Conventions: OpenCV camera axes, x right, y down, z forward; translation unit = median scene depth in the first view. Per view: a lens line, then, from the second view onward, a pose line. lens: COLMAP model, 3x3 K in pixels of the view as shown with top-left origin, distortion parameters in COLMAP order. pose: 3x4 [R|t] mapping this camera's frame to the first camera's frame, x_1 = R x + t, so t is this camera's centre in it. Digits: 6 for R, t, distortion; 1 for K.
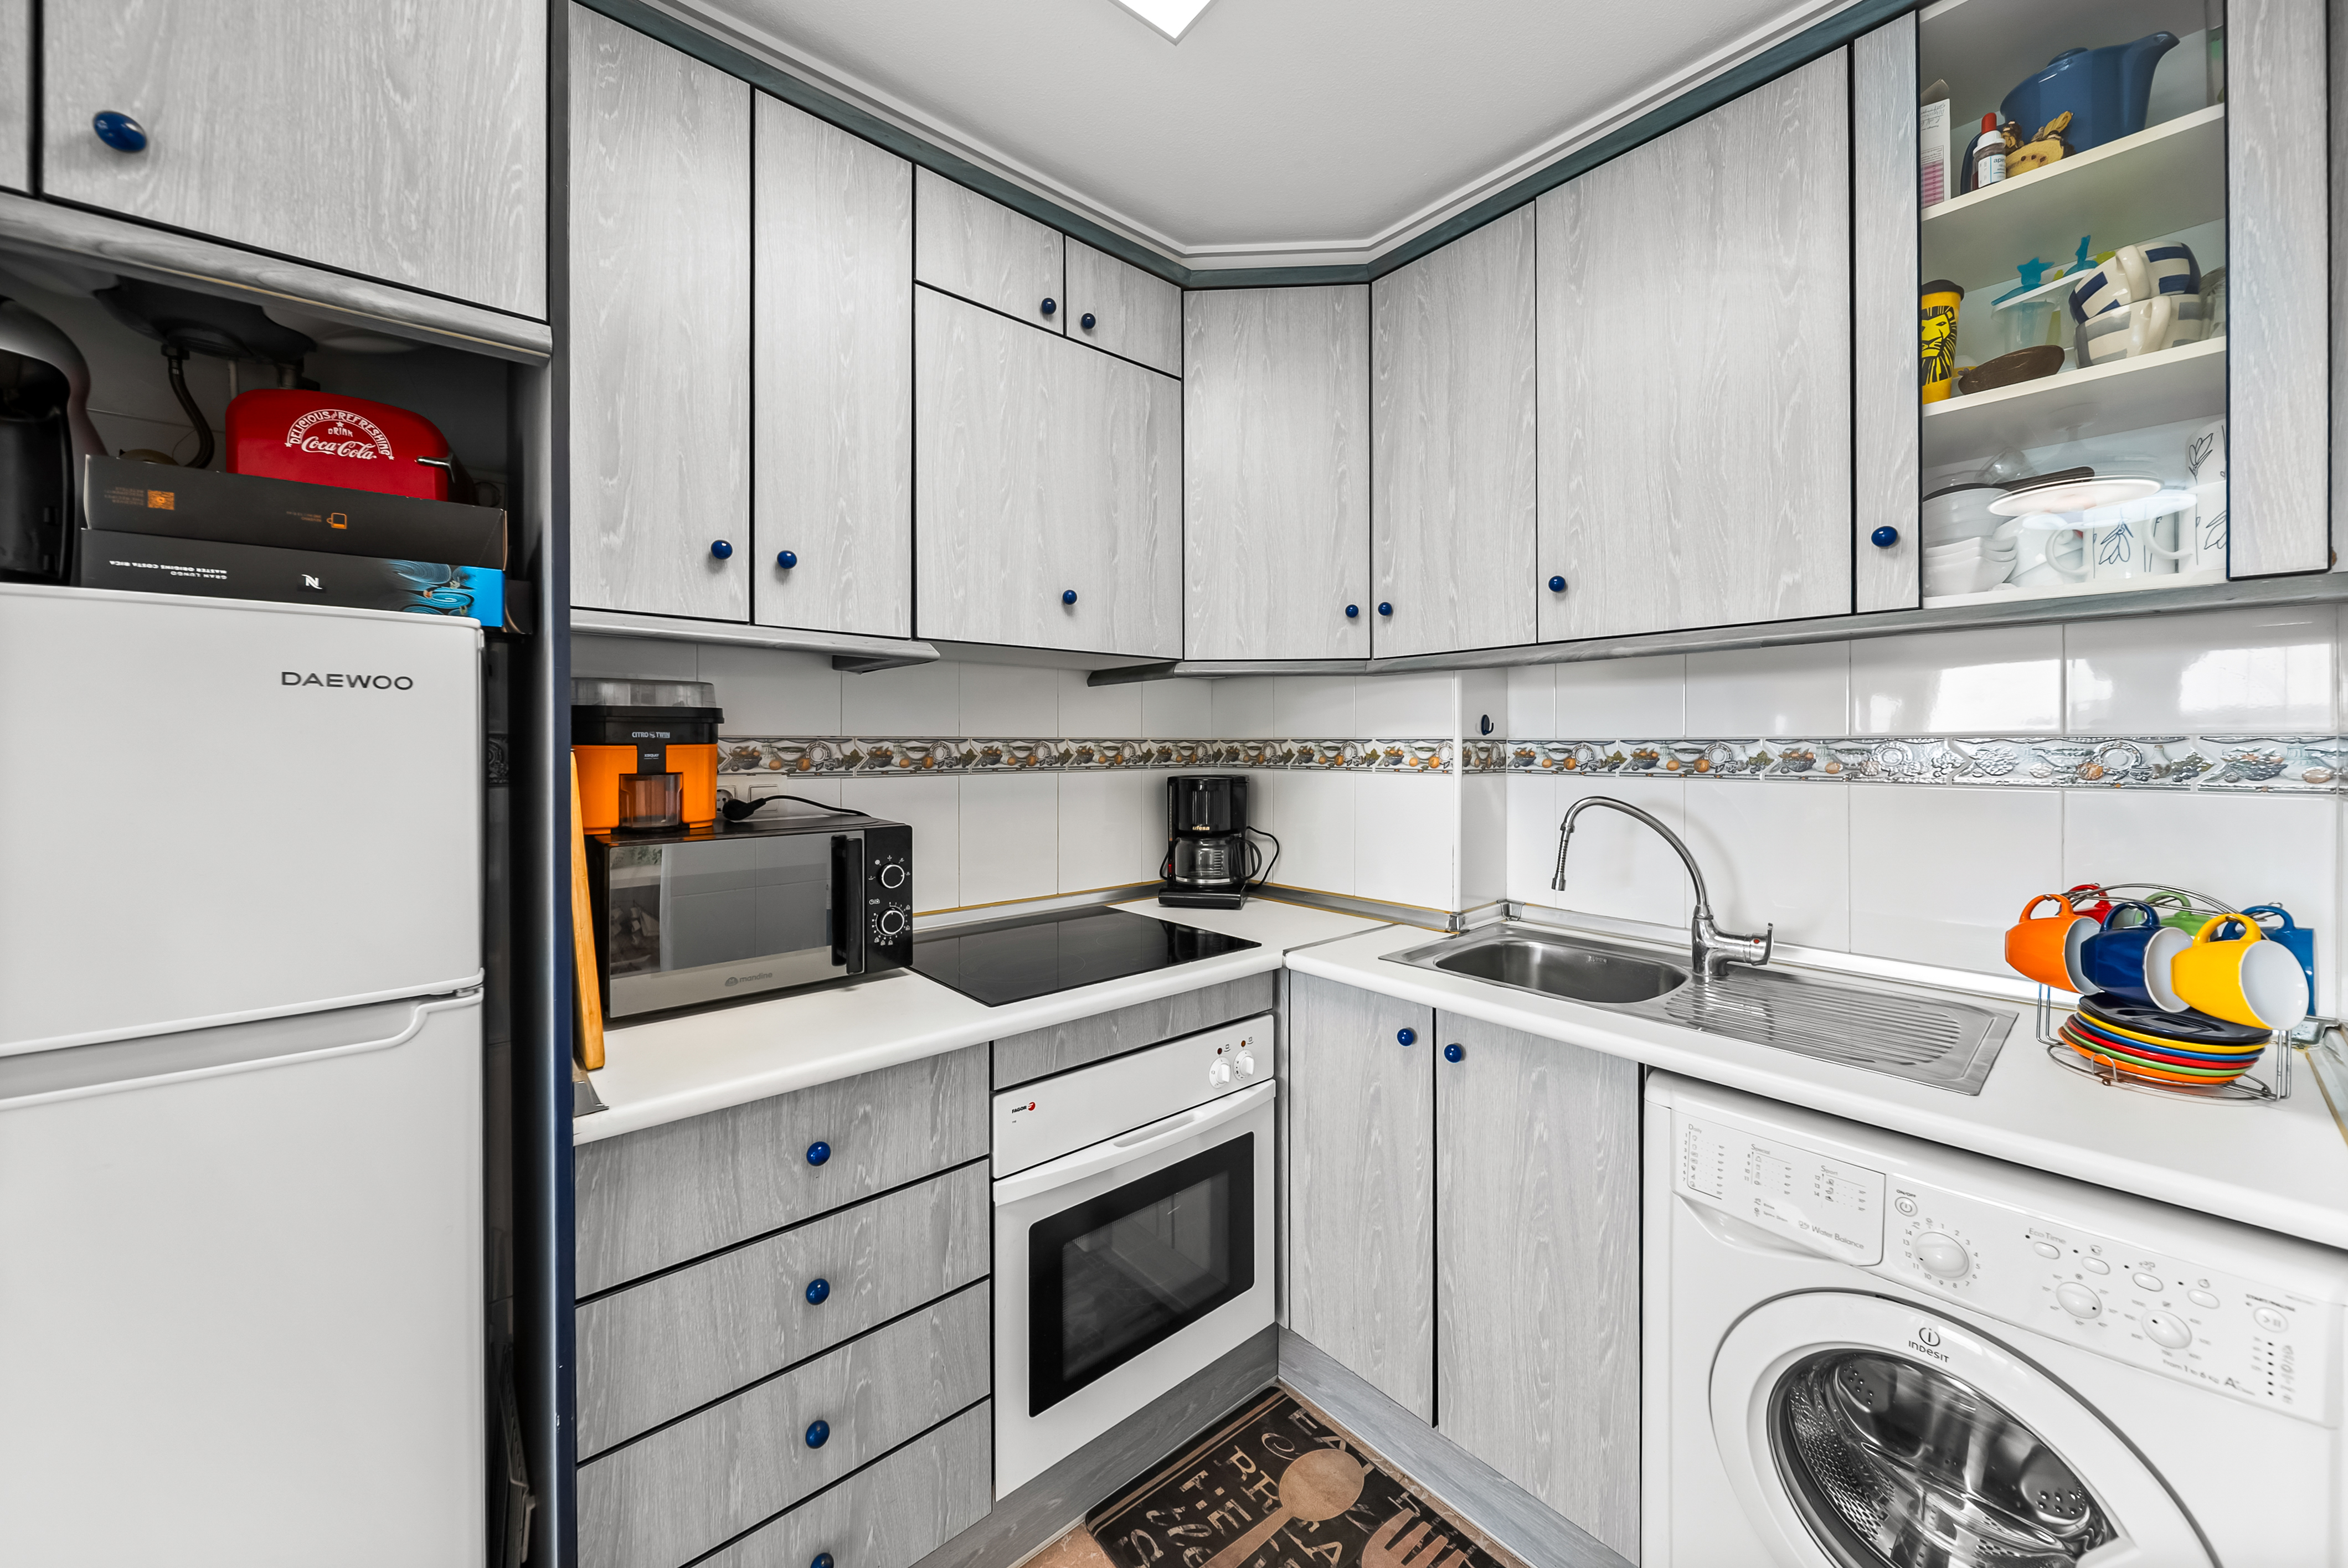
lens RADIAL K [[849.3, 0, 1171.4], [0, 849.3, 745.7], [0, 0, 1]] dist [-0.003564, -0.000619]
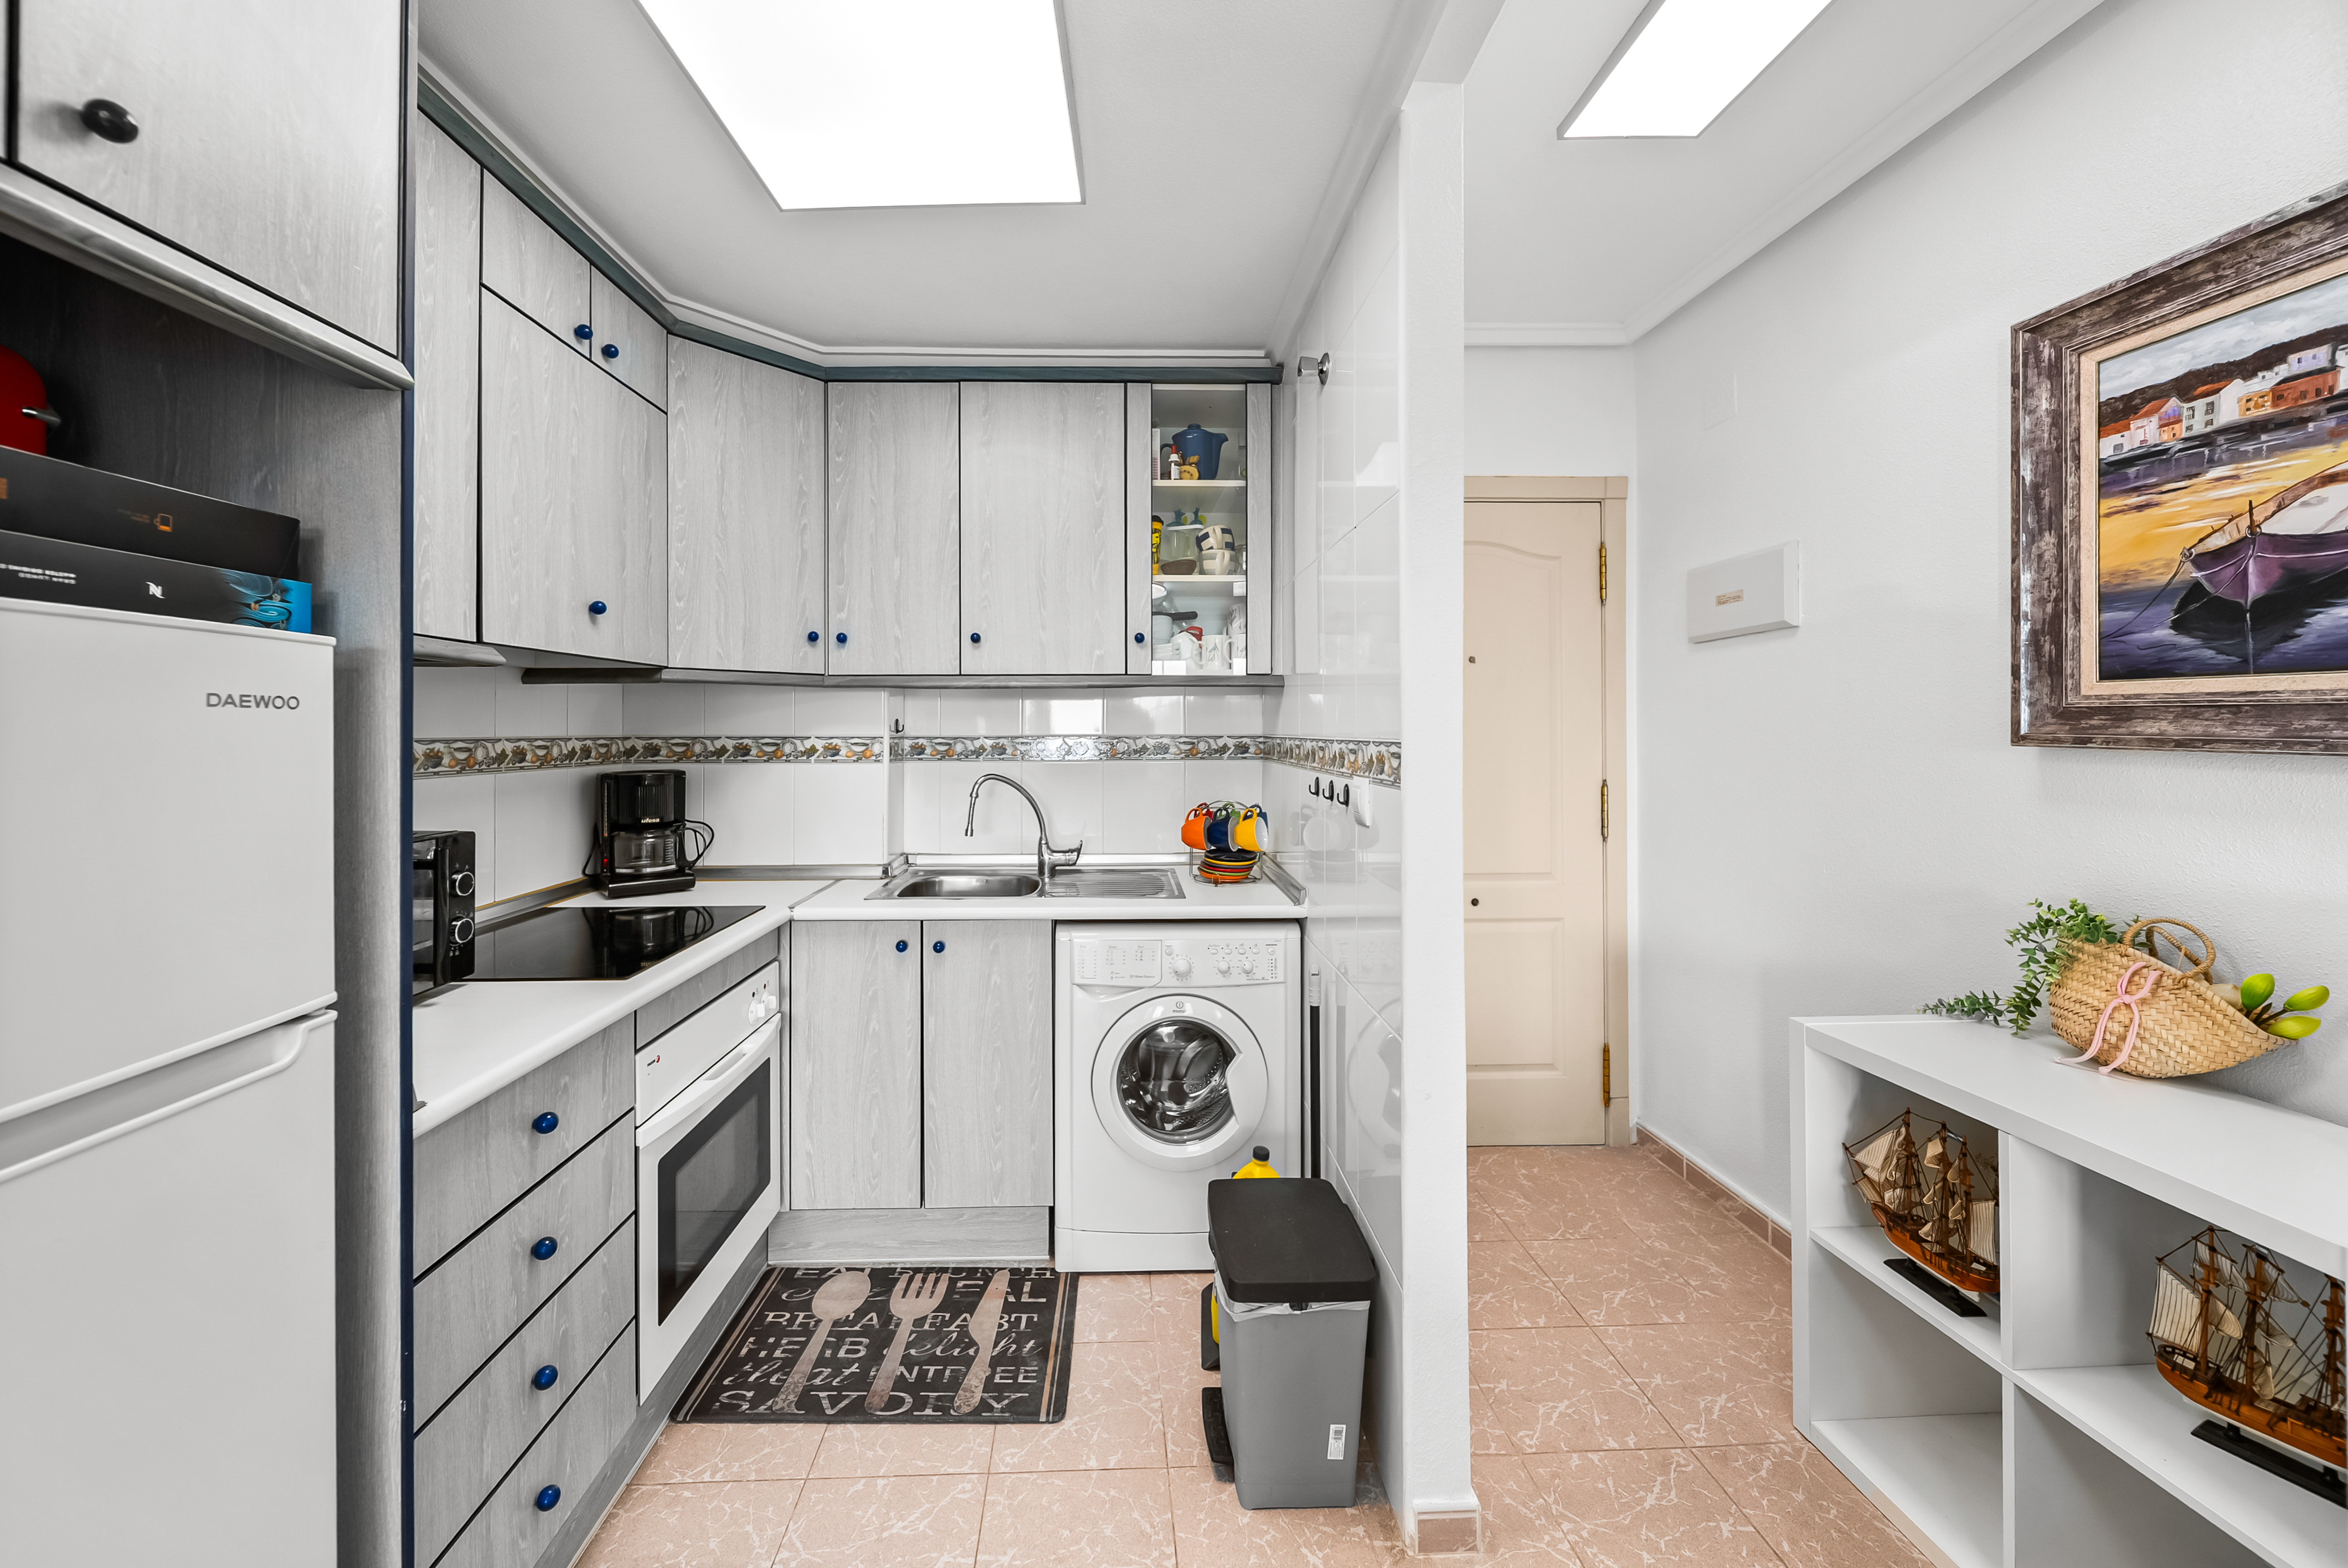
lens RADIAL K [[849.3, 0, 1134.9], [0, 849.3, 727.9], [0, 0, 1]] dist [-0.003564, -0.000619]
pose [[0.636838, 0.000547, 0.770998, -0.655430], [0.002560, 0.999993, -0.002824, -0.024521], [-0.770994, 0.003773, 0.636831, -0.251457]]
